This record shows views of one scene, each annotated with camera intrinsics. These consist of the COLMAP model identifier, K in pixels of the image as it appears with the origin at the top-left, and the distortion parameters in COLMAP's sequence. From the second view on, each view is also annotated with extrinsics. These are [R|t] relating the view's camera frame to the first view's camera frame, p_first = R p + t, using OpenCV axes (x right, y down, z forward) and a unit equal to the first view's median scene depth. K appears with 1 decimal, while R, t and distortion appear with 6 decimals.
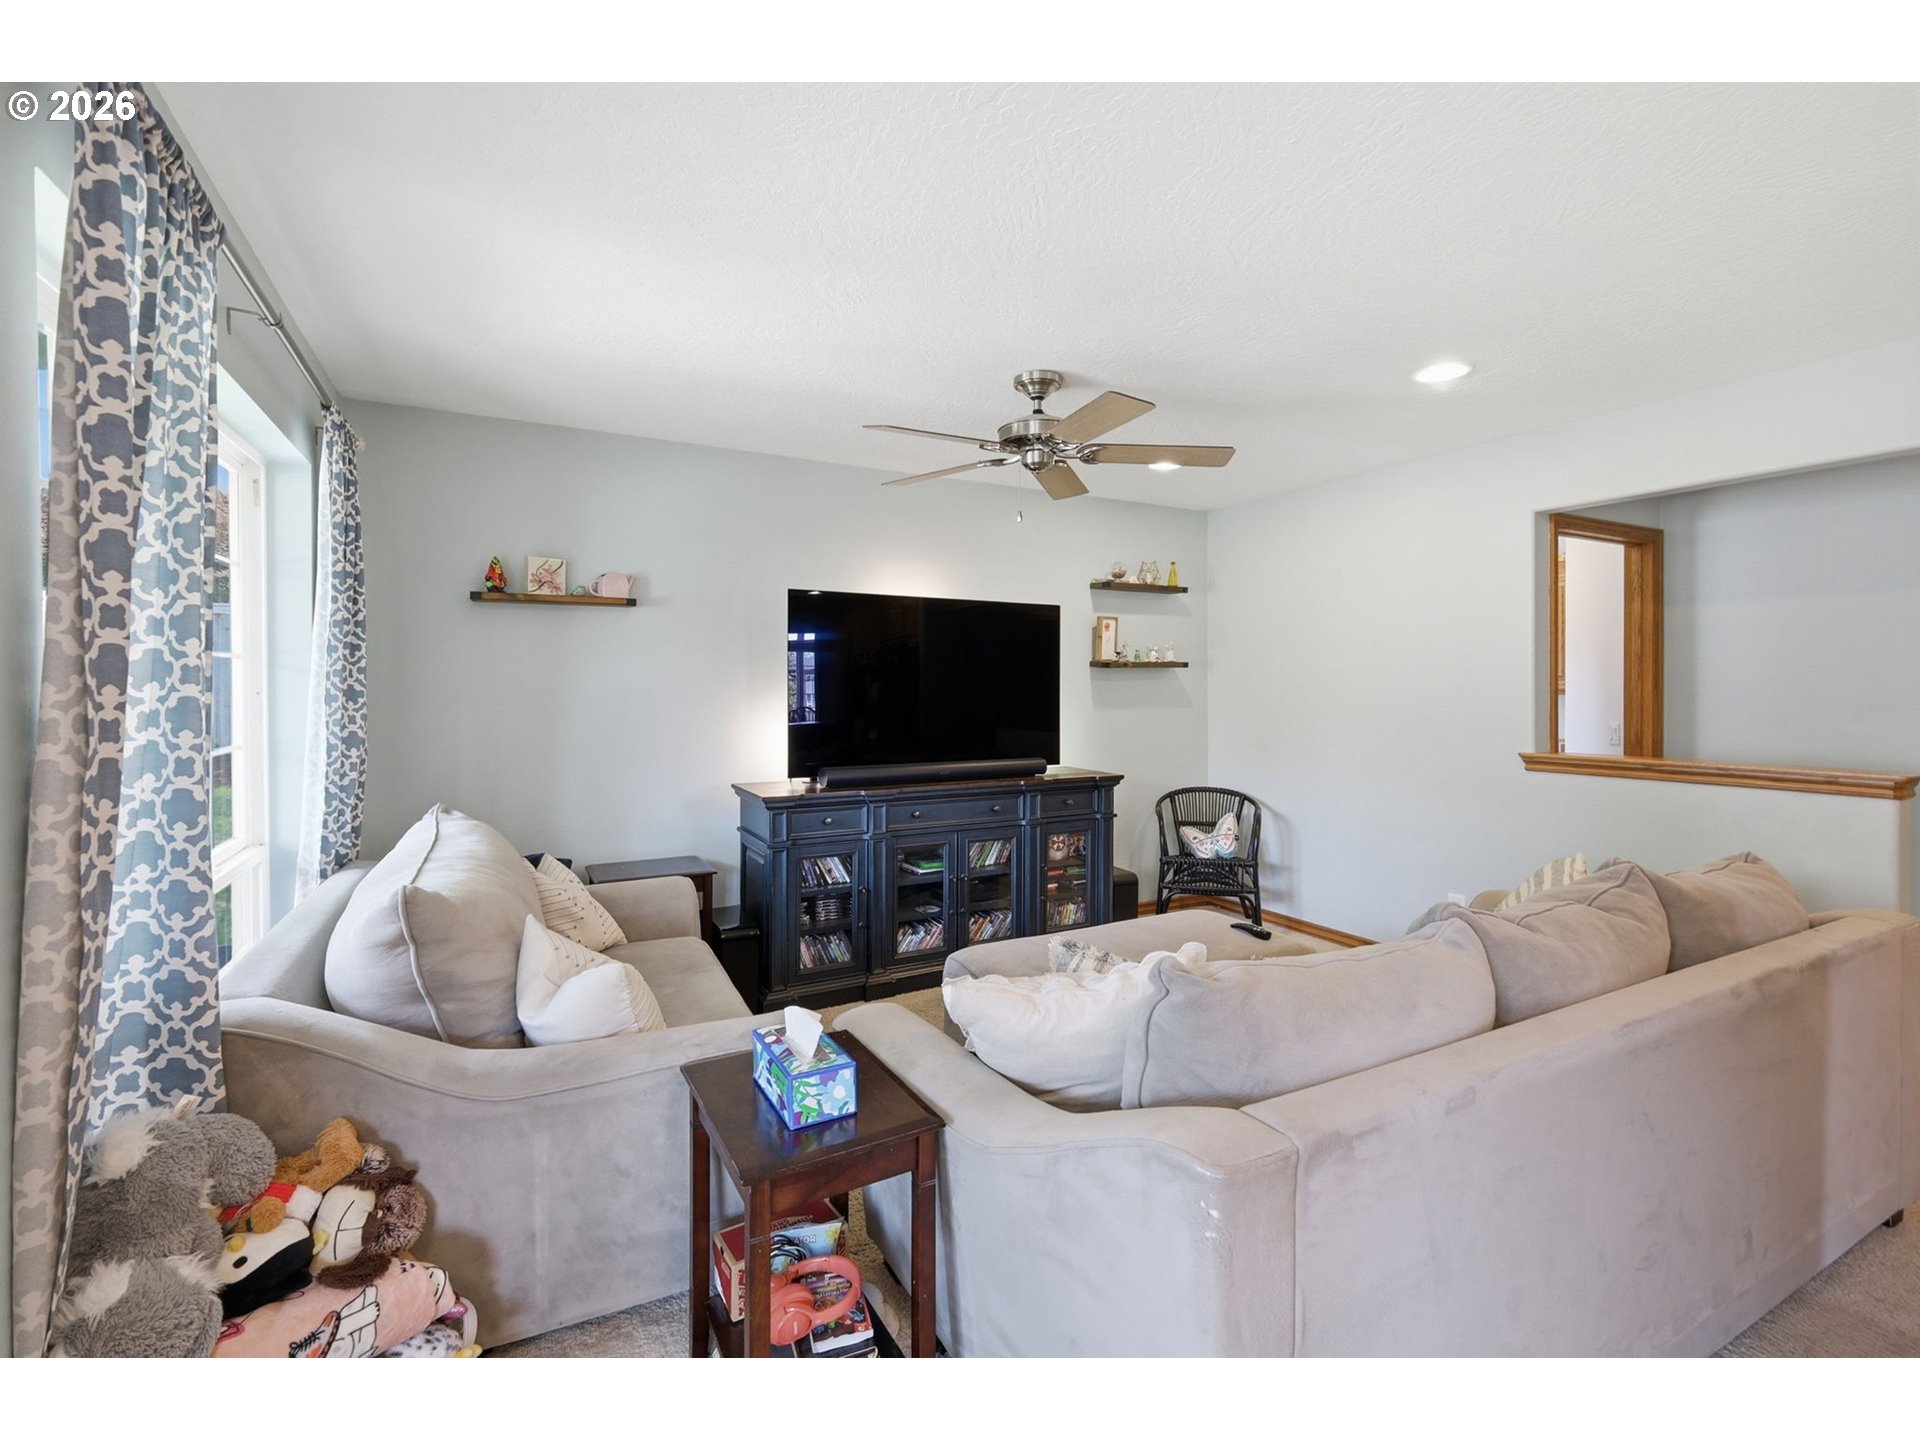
lens RADIAL K [[854.1, 0, 960.0], [0, 854.1, 693.7], [0, 0, 1]] dist [0.002372, 0.000408]
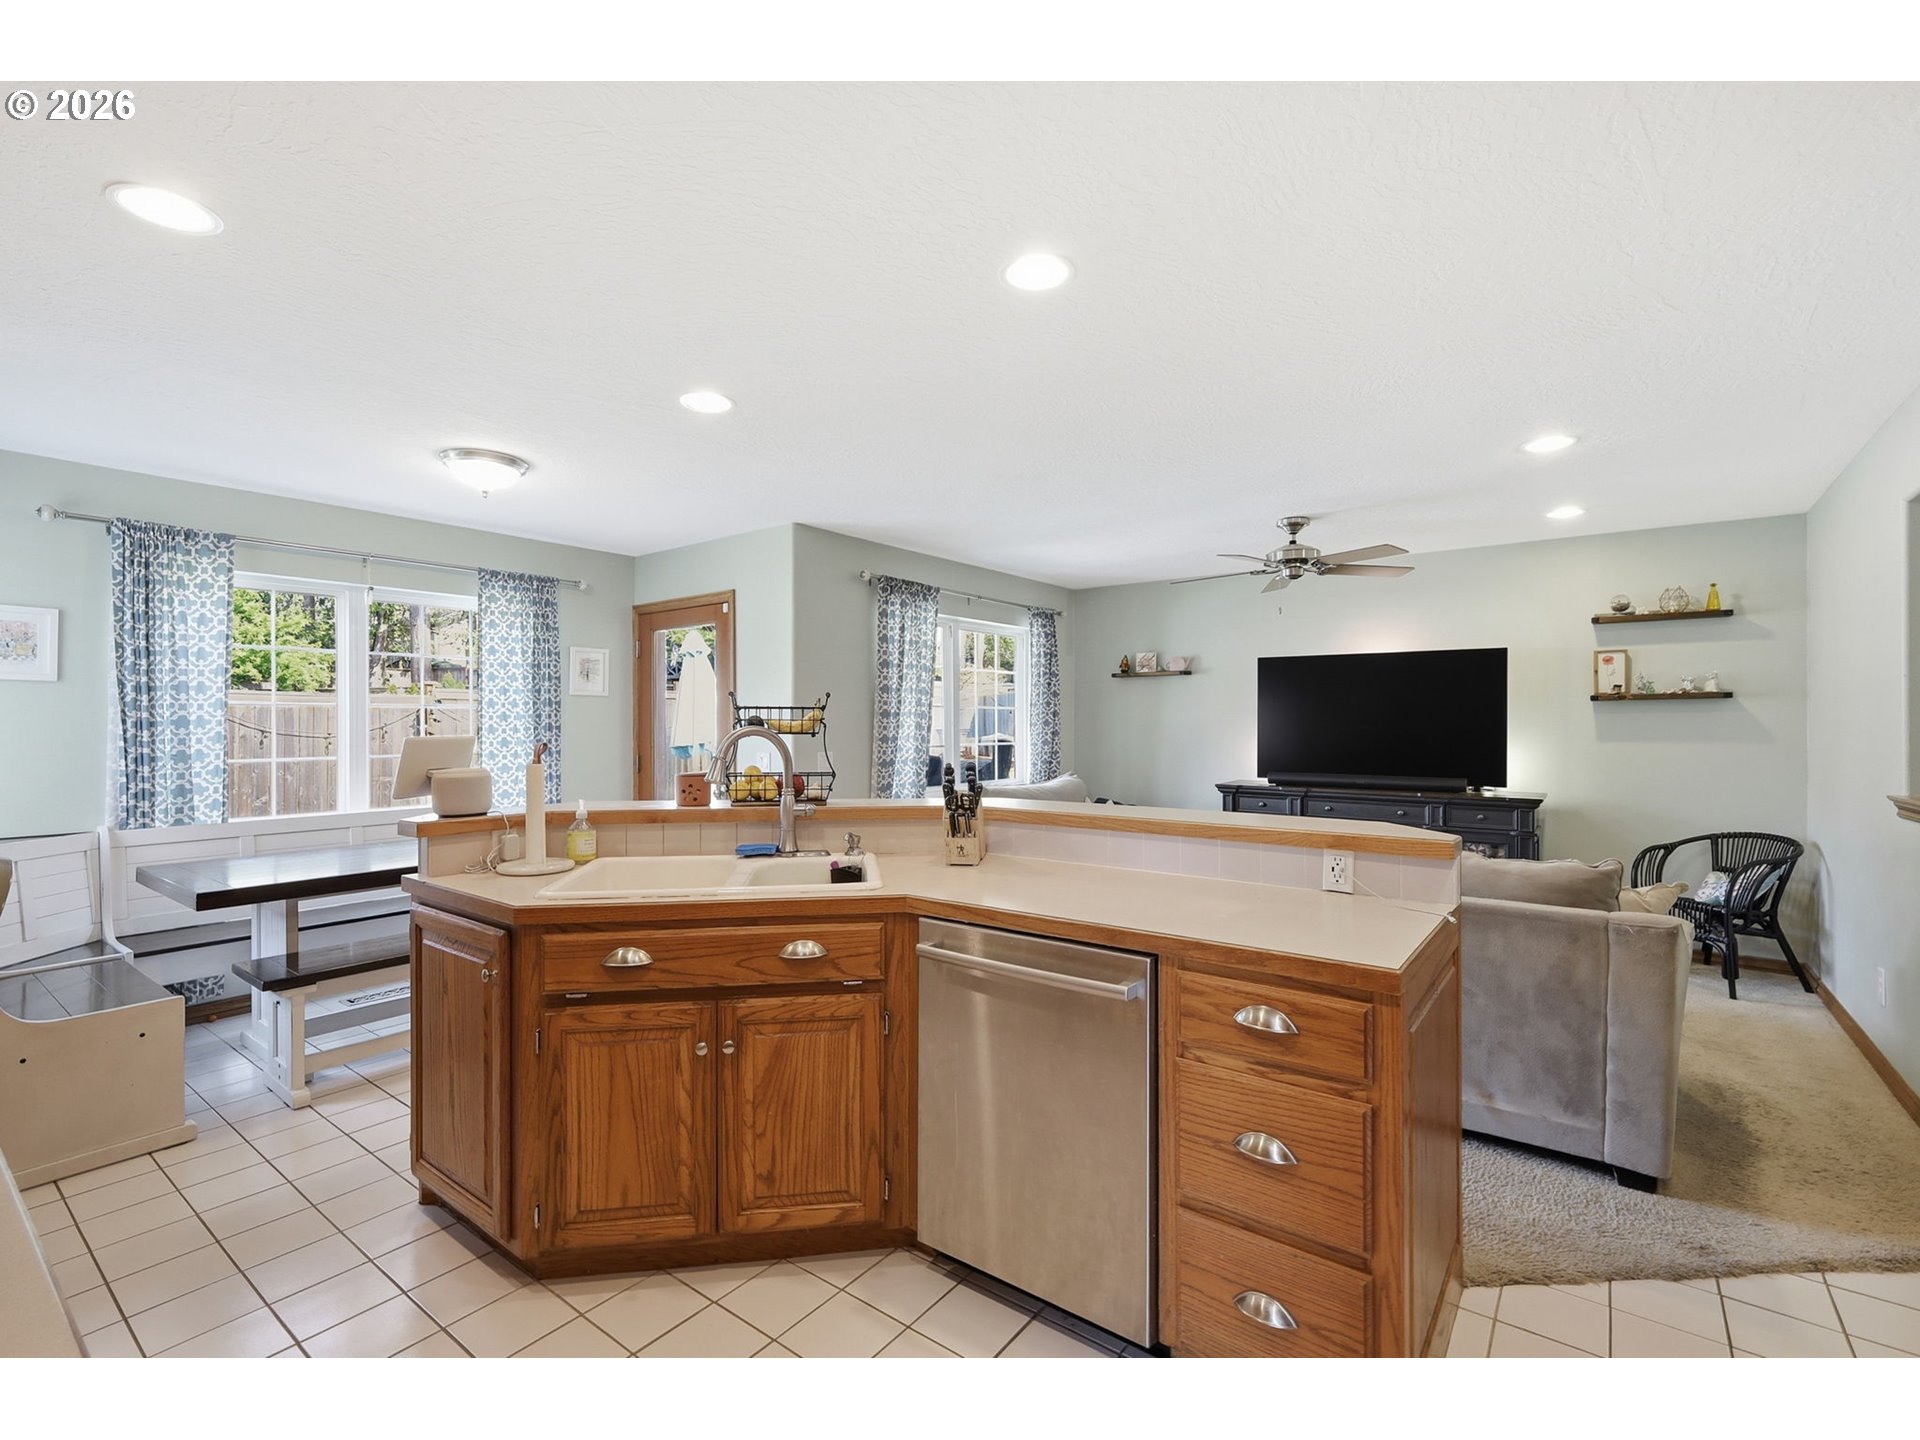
lens RADIAL K [[873.4, 0, 953.3], [0, 873.4, 716.3], [0, 0, 1]] dist [0.002257, 0.000346]
pose [[0.415837, -0.009572, -0.909389, 1.273125], [-0.008122, 0.999866, -0.014239, 0.015722], [0.909403, 0.013307, 0.415703, -0.223134]]
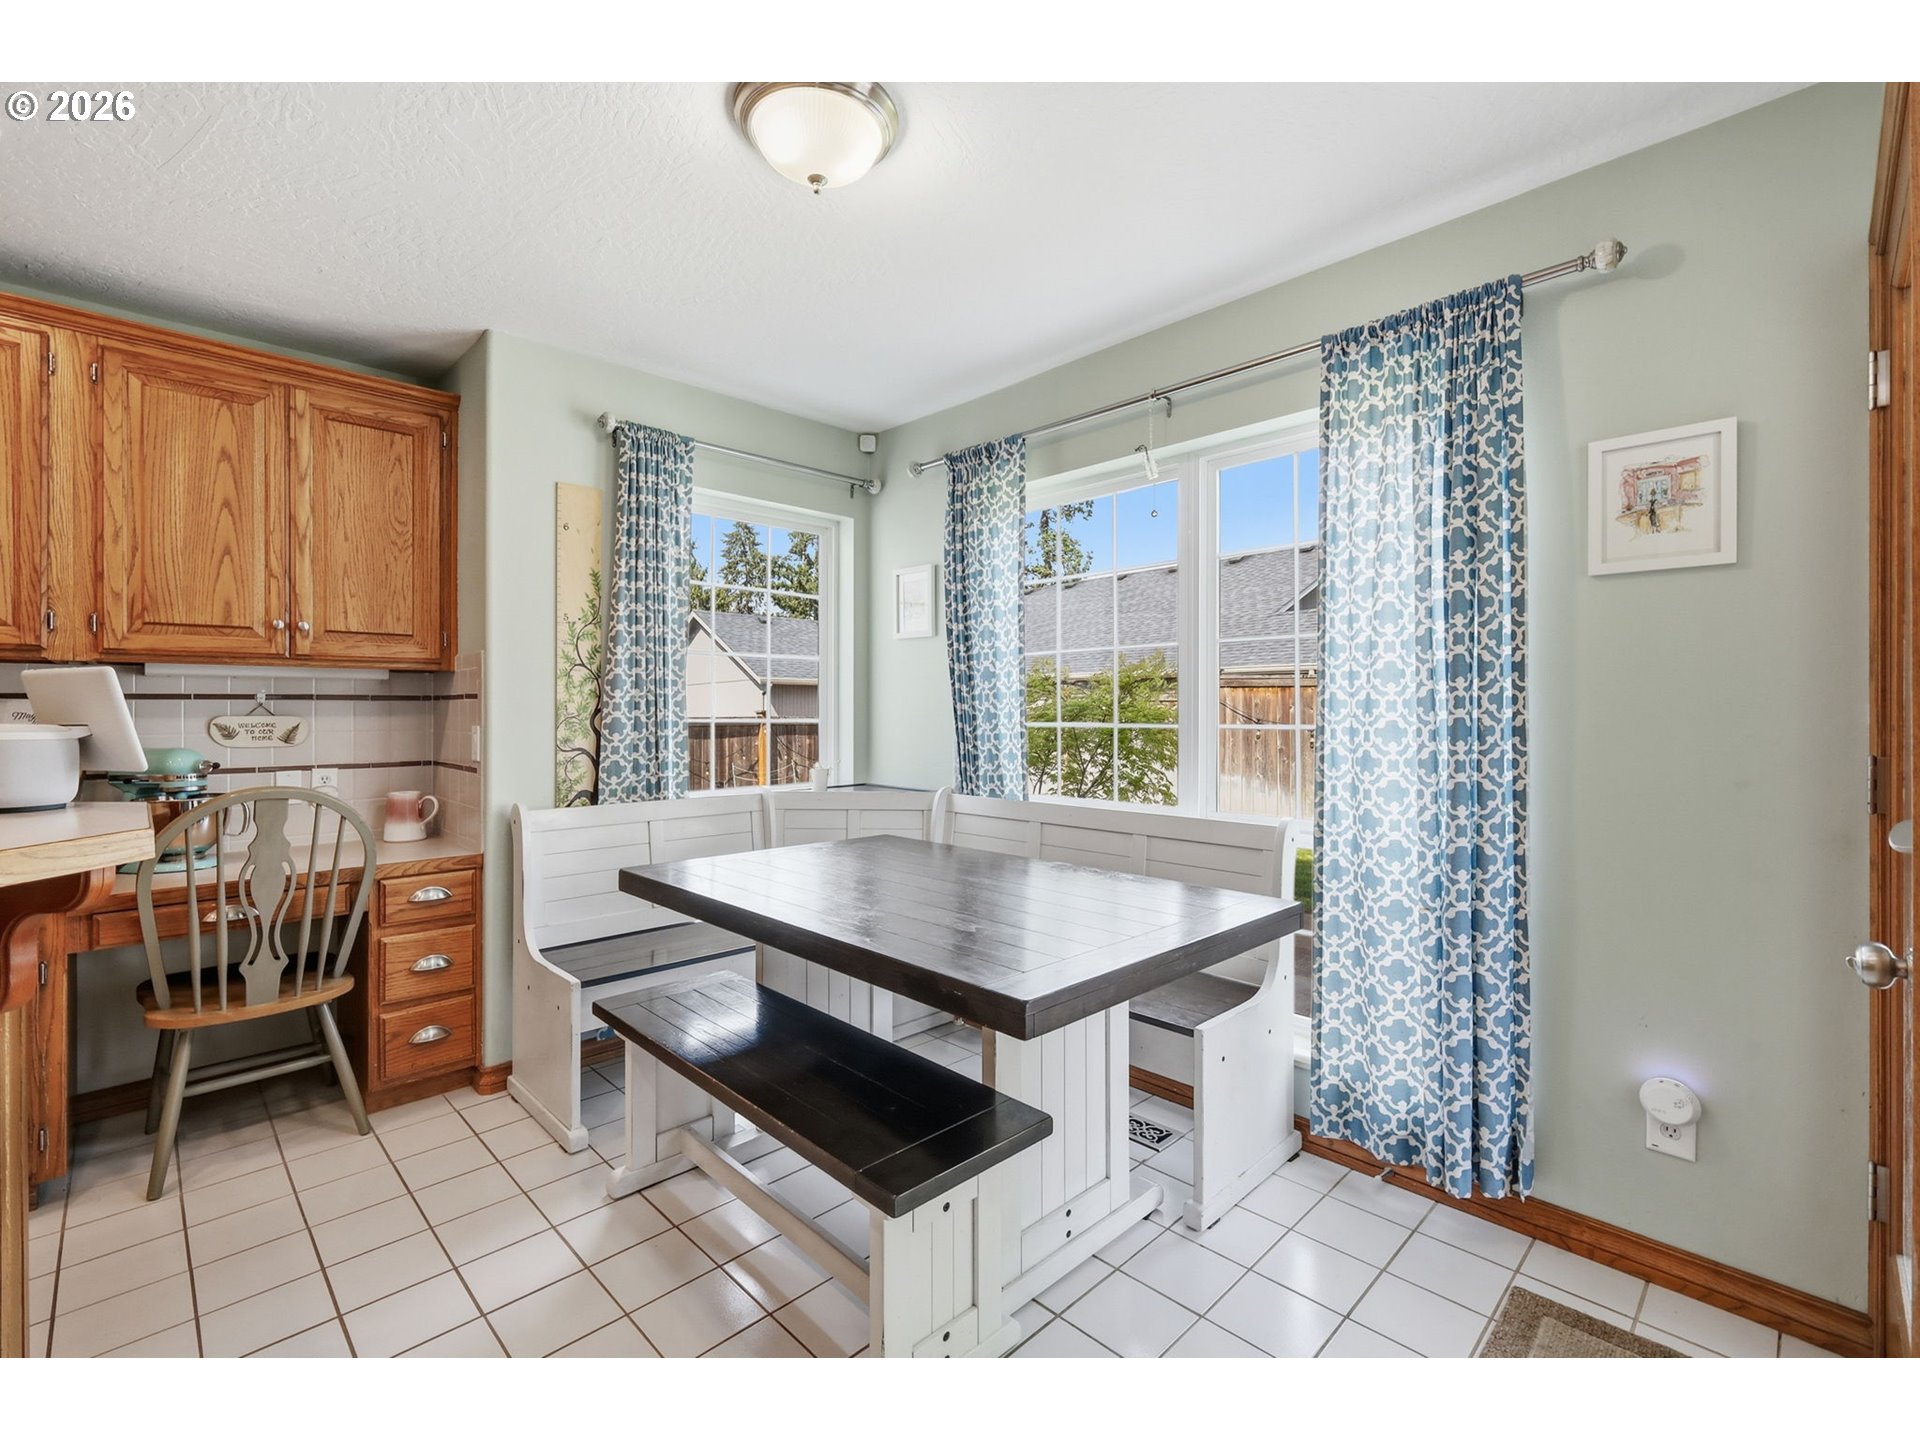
lens RADIAL K [[844.2, 0, 960.7], [0, 844.2, 708.1], [0, 0, 1]] dist [0.000723, 0.000256]
pose [[-0.958424, 0.001102, -0.285346, -0.044419], [-0.002396, 0.999926, 0.011909, 0.044649], [0.285338, 0.012097, -0.958351, 0.277203]]
